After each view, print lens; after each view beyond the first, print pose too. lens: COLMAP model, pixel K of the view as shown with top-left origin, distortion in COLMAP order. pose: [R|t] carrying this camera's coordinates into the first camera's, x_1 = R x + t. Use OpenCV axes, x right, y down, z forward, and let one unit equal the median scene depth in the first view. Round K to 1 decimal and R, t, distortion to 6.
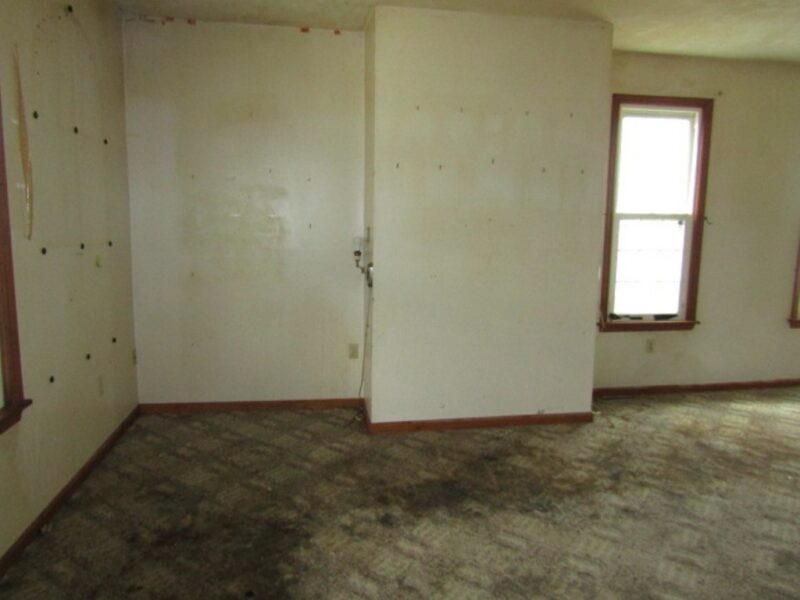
lens RADIAL K [[559.2, 0, 403.0], [0, 559.2, 303.6], [0, 0, 1]] dist [-0.011110, 0.002089]
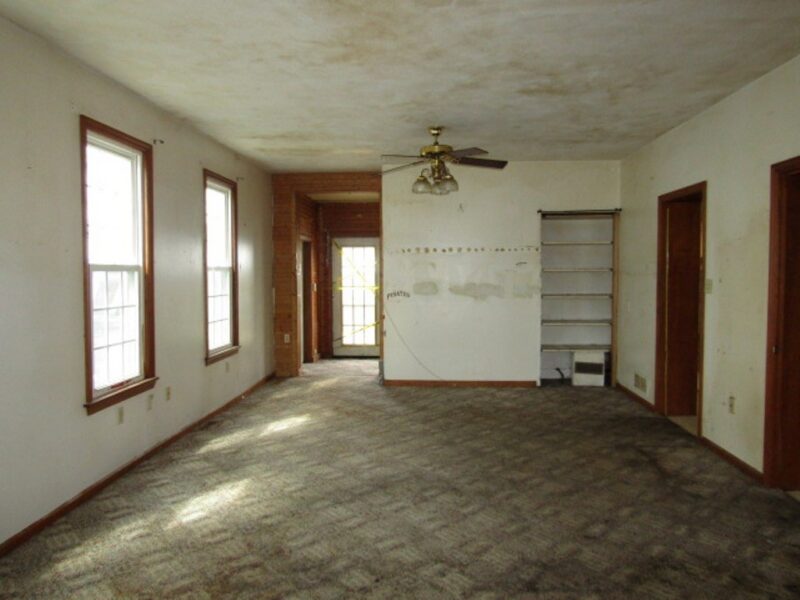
lens RADIAL K [[559.2, 0, 399.0], [0, 559.2, 320.9], [0, 0, 1]] dist [-0.011110, 0.002089]
pose [[0.222659, -0.092047, 0.970541, 0.127562], [0.133478, 0.989036, 0.063179, -0.085261], [-0.965716, 0.115478, 0.232504, 0.545629]]
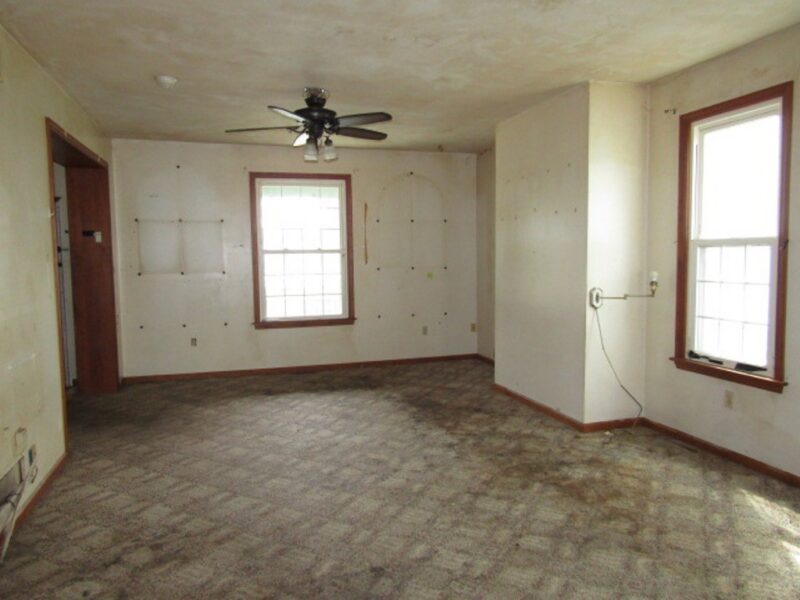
lens RADIAL K [[559.2, 0, 399.6], [0, 559.2, 303.6], [0, 0, 1]] dist [-0.011110, 0.002089]
pose [[0.138211, 0.075787, -0.987499, 1.421245], [-0.119669, 0.991041, 0.059310, -0.065130], [0.983146, 0.109976, 0.146042, 0.477701]]
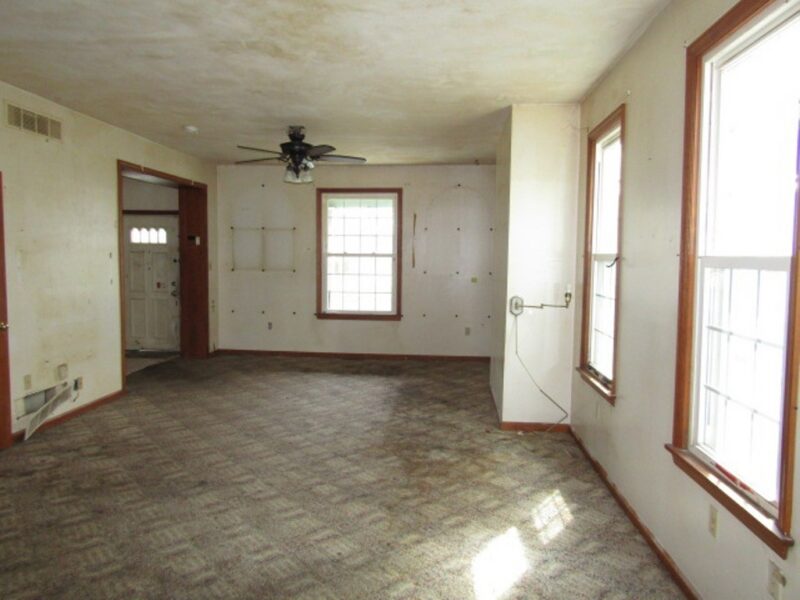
lens RADIAL K [[559.2, 0, 401.2], [0, 559.2, 306.4], [0, 0, 1]] dist [-0.011110, 0.002089]
pose [[-0.238775, 0.073615, -0.968281, 1.595468], [-0.147361, 0.982828, 0.111059, -0.154230], [0.959829, 0.169205, -0.223827, 1.067697]]
